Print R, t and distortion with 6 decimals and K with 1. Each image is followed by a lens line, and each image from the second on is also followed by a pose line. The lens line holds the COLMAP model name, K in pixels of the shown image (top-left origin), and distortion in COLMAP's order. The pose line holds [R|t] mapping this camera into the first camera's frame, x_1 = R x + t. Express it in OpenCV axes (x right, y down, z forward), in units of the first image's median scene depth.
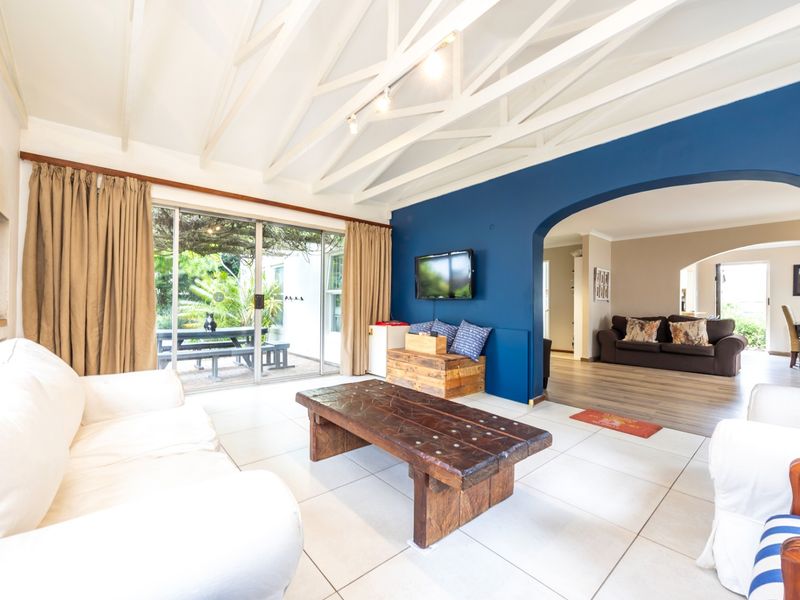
lens RADIAL K [[344.8, 0, 399.0], [0, 344.8, 302.0], [0, 0, 1]] dist [0.001936, 0.000503]
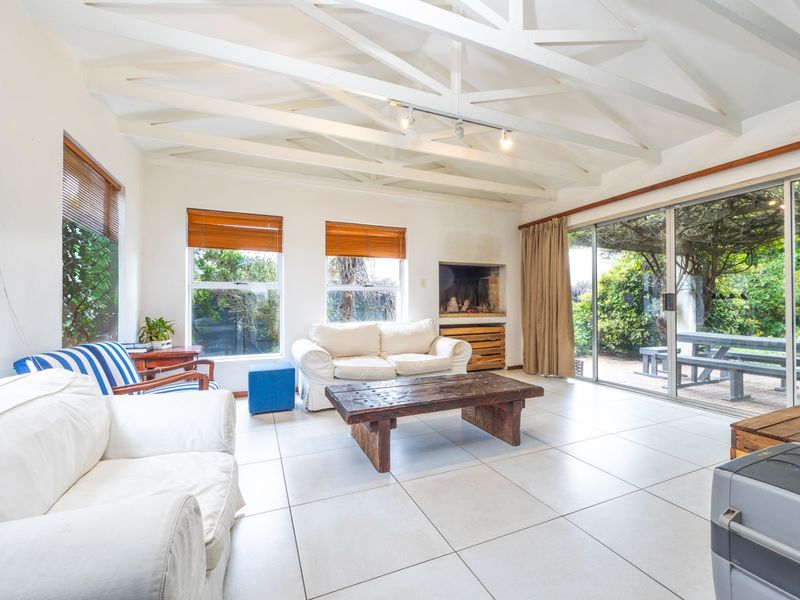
lens RADIAL K [[344.8, 0, 399.0], [0, 344.8, 302.0], [0, 0, 1]] dist [0.001936, 0.000503]
pose [[-0.302070, -0.016437, -0.953144, 0.425405], [0.008122, 0.999771, -0.019815, 0.007572], [0.953251, -0.013727, -0.301868, 0.439544]]
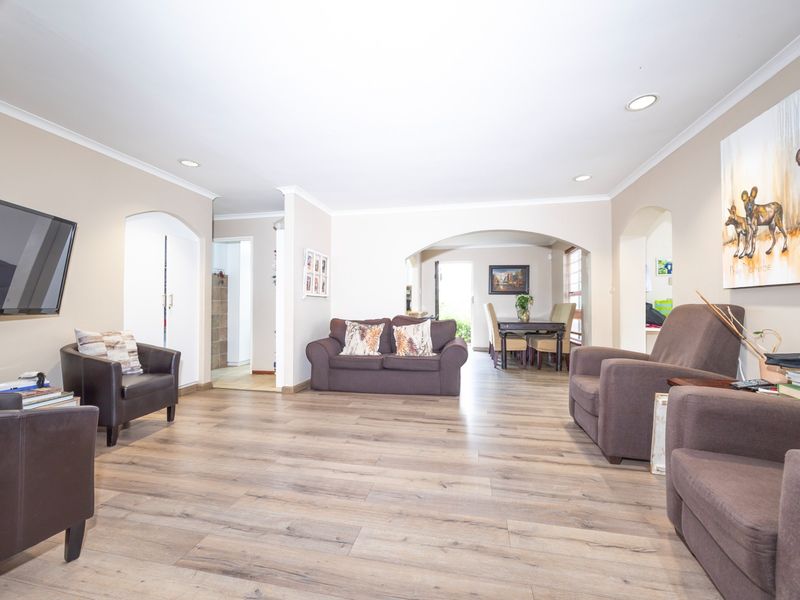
lens RADIAL K [[344.8, 0, 399.0], [0, 344.8, 302.0], [0, 0, 1]] dist [0.001936, 0.000503]
pose [[0.796524, -0.000641, 0.604607, 0.340760], [-0.000613, 0.999998, 0.001867, 0.004853], [-0.604607, -0.001858, 0.796522, 0.397382]]
